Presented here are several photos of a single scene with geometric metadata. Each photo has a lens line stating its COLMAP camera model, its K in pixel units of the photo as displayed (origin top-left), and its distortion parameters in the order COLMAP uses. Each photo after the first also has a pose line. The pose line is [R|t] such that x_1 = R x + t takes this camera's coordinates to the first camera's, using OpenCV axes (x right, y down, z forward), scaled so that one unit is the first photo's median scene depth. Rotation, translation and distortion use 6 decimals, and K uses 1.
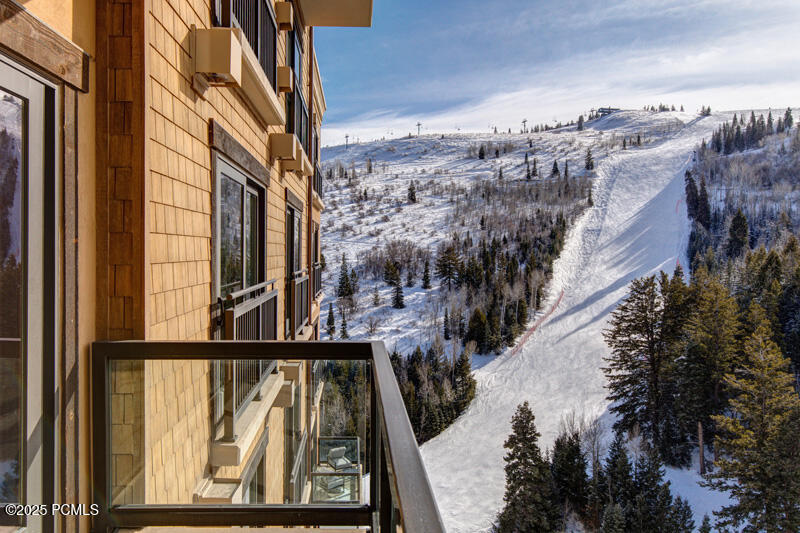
lens RADIAL K [[503.9, 0, 399.9], [0, 503.9, 267.2], [0, 0, 1]] dist [0.010503, -0.000036]
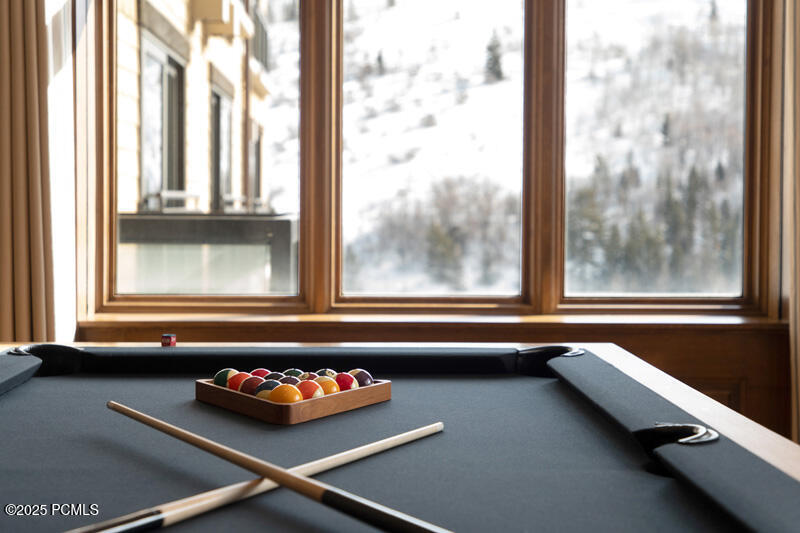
lens RADIAL K [[1350.8, 0, 400.0], [0, 1350.8, 265.7], [0, 0, 1]] dist [-0.124021, 0.000000]
pose [[0.998084, 0.000964, -0.061866, 0.017073], [-0.000412, 0.999960, 0.008934, 0.012297], [0.061872, -0.008891, 0.998044, -0.098133]]
